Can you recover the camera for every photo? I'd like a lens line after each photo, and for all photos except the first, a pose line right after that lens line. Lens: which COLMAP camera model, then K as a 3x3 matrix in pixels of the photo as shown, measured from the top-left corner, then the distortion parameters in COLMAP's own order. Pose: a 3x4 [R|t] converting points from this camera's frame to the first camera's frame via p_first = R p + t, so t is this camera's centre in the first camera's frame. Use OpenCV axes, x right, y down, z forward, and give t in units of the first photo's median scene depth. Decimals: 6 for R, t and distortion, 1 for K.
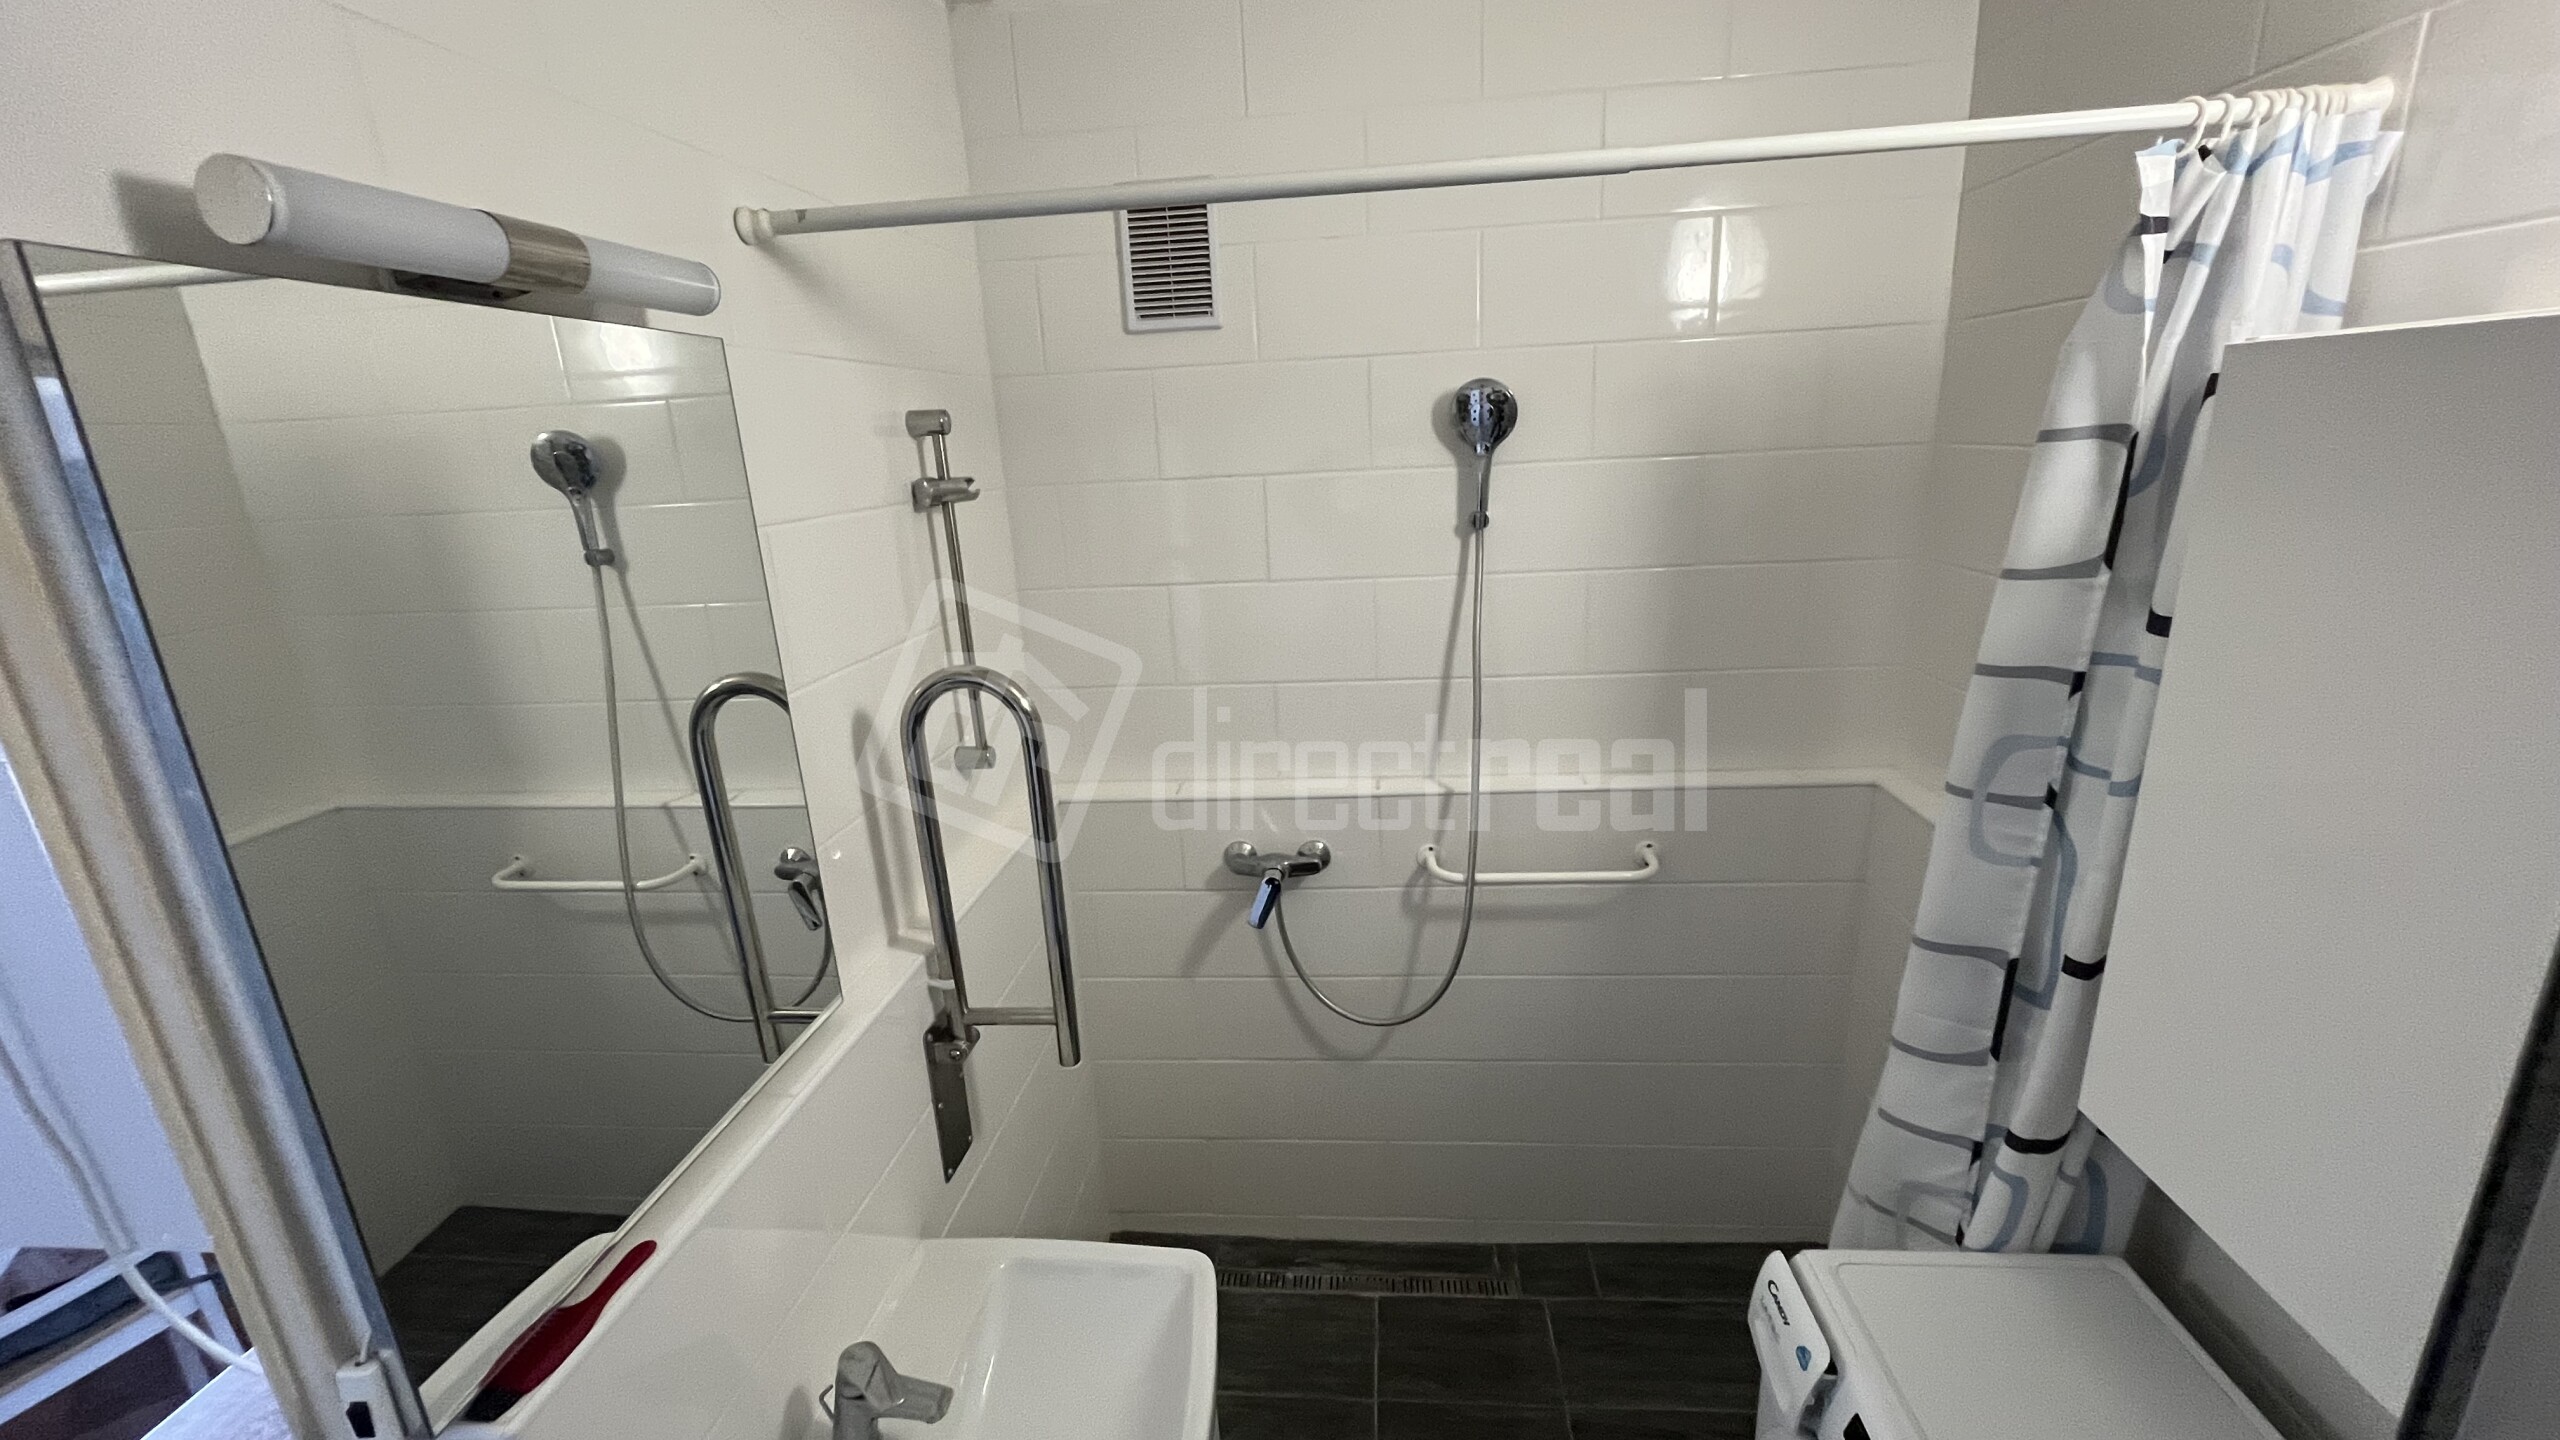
lens RADIAL K [[1033.8, 0, 1261.2], [0, 1033.8, 716.4], [0, 0, 1]] dist [-0.001474, -0.000205]
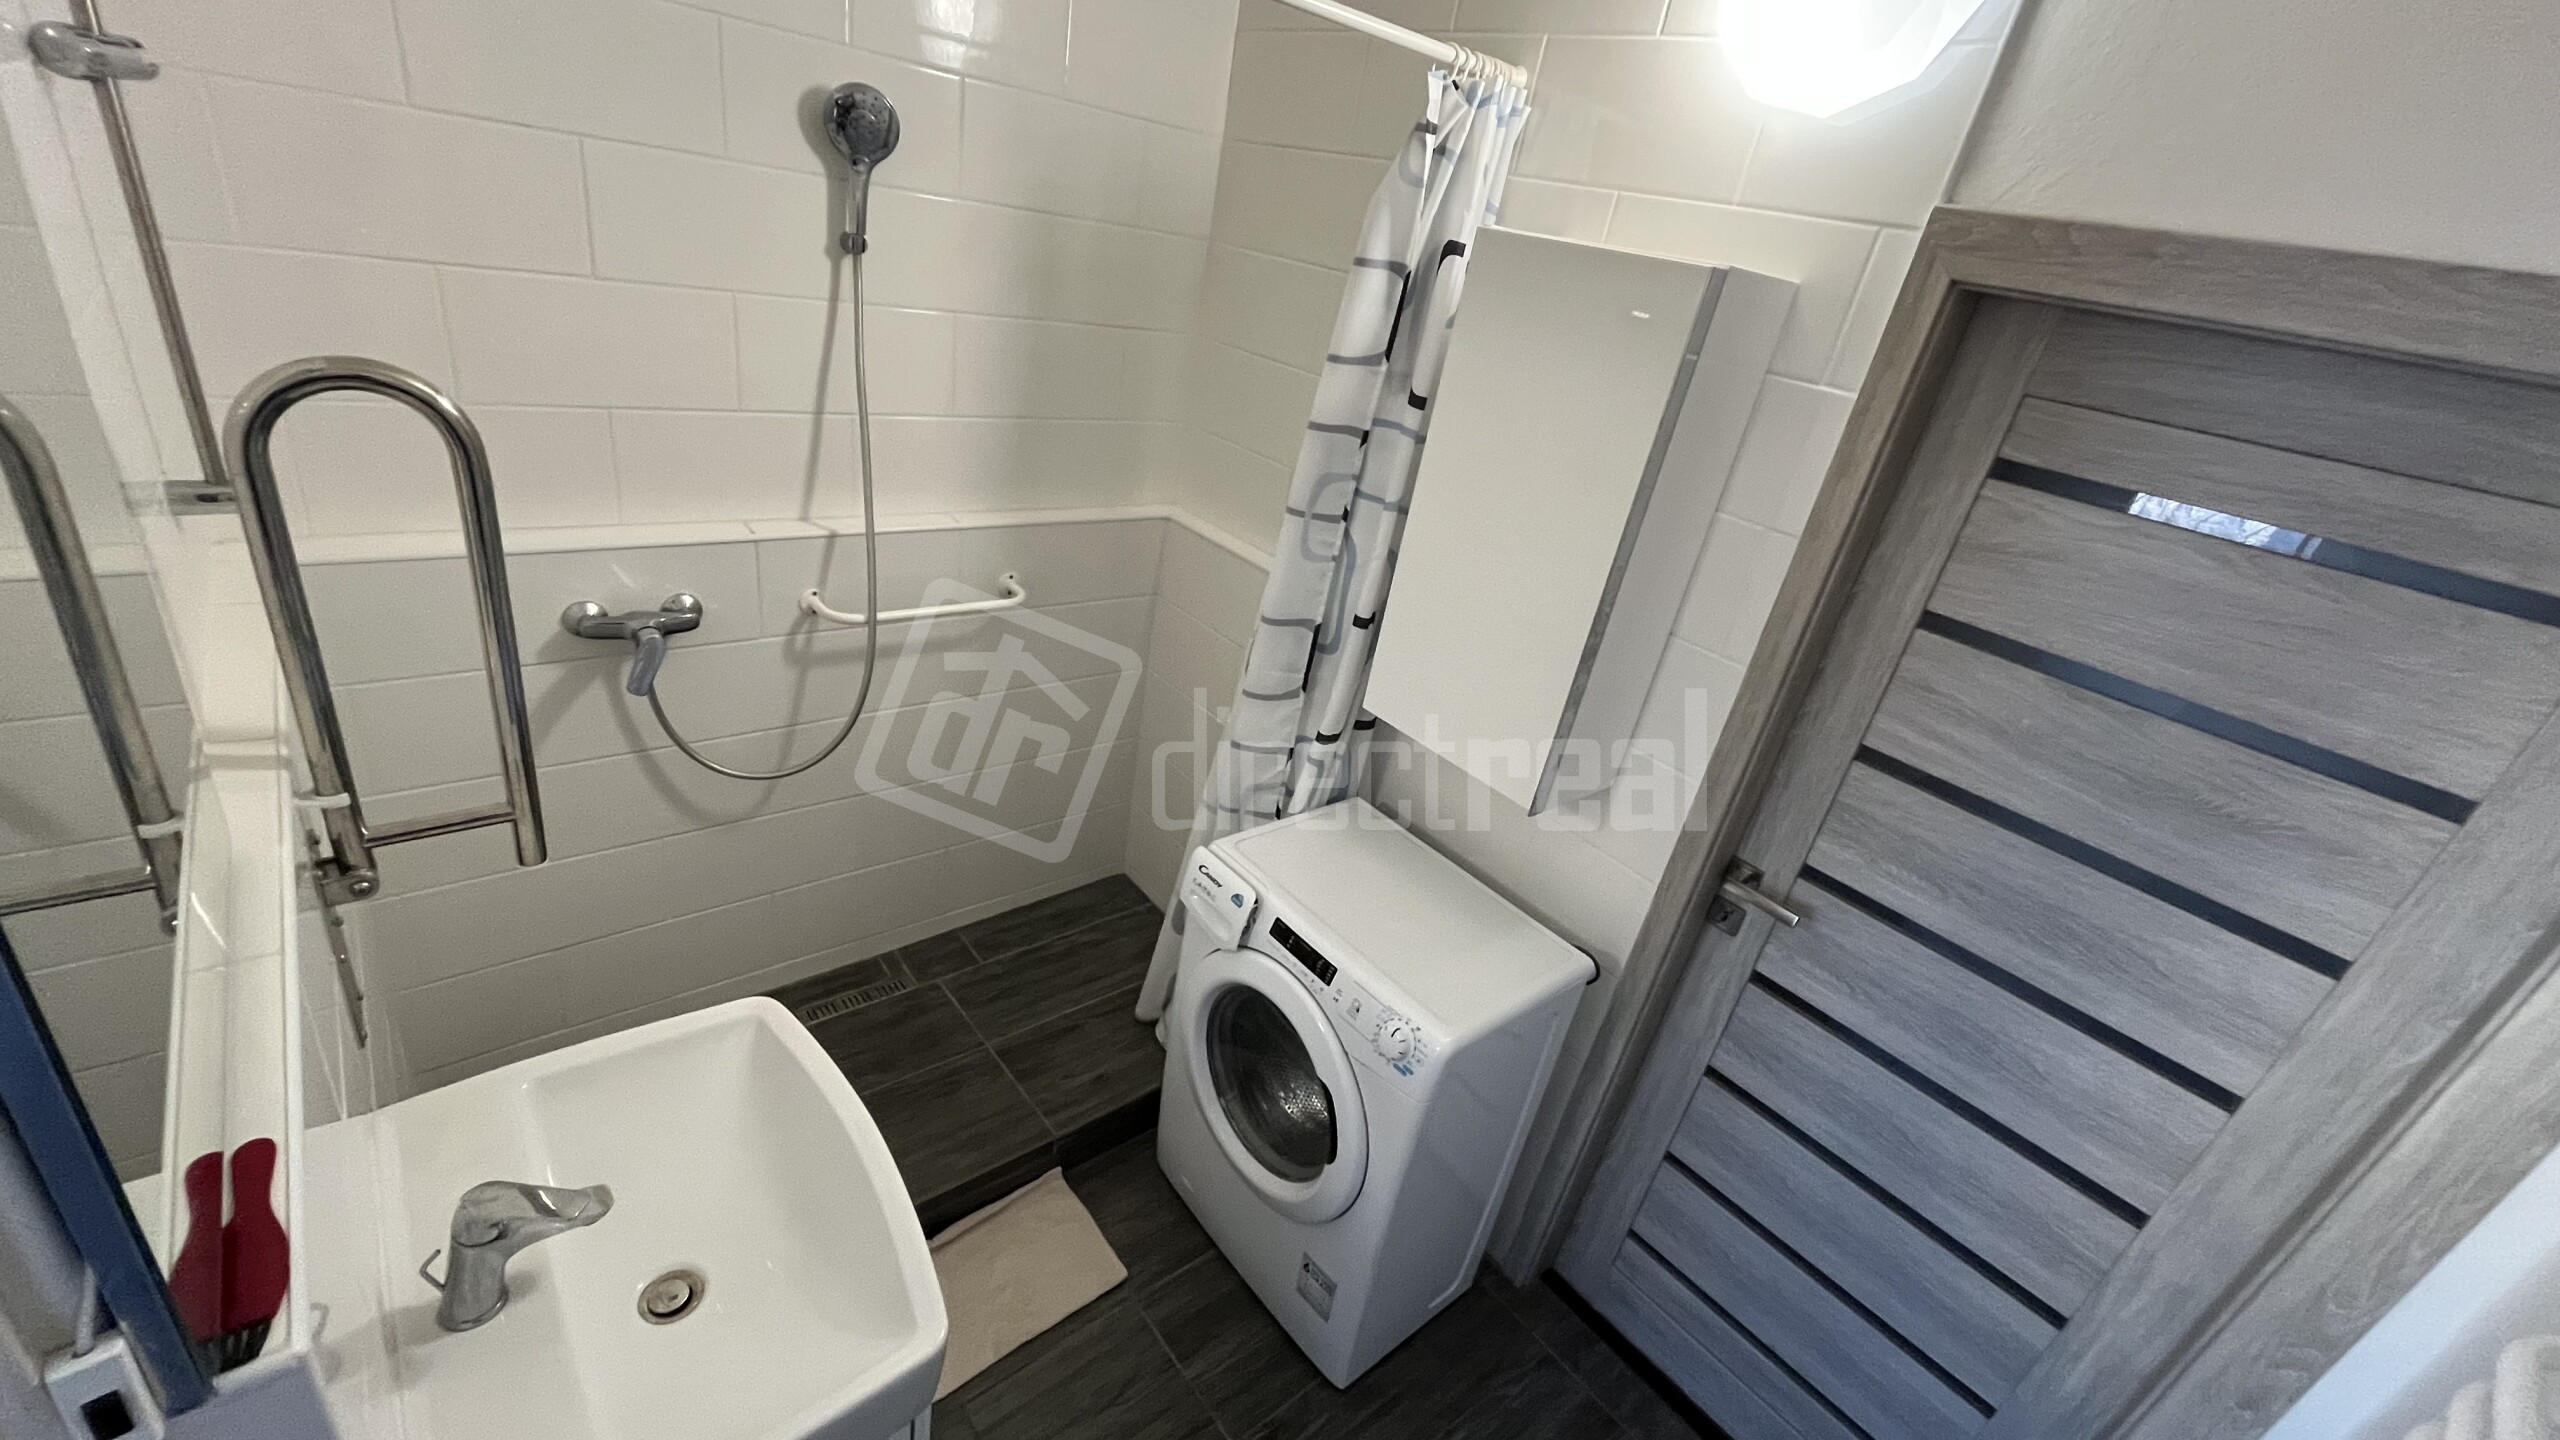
lens RADIAL K [[1037.5, 0, 1285.7], [0, 1037.5, 715.1], [0, 0, 1]] dist [0.001200, -0.000311]
pose [[0.677718, -0.156250, 0.718530, -0.403469], [-0.012303, 0.974617, 0.223542, 0.022754], [-0.735219, -0.160338, 0.658593, 0.006768]]
